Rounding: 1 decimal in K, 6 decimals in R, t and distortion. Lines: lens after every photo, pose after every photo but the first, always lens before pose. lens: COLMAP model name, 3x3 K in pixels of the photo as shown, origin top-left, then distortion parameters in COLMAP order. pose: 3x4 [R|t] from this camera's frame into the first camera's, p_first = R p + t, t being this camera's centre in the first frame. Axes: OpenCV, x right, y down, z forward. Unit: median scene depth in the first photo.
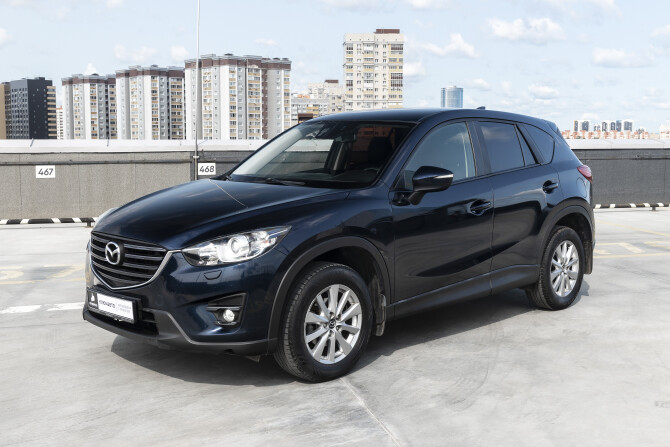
lens RADIAL K [[756.8, 0, 332.3], [0, 756.8, 219.6], [0, 0, 1]] dist [-0.015181, 0.000000]
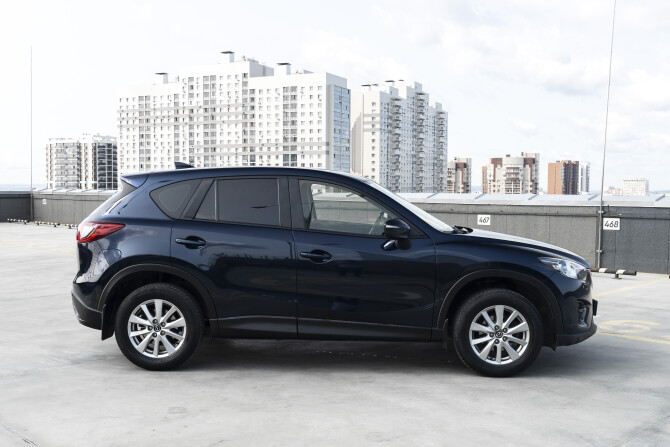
lens RADIAL K [[728.9, 0, 333.0], [0, 728.9, 224.5], [0, 0, 1]] dist [-0.021480, 0.000000]
pose [[0.514891, 0.043498, -0.856152, 1.503913], [-0.098624, 0.995086, -0.008756, -0.064759], [0.851564, 0.088945, 0.516651, 0.557019]]
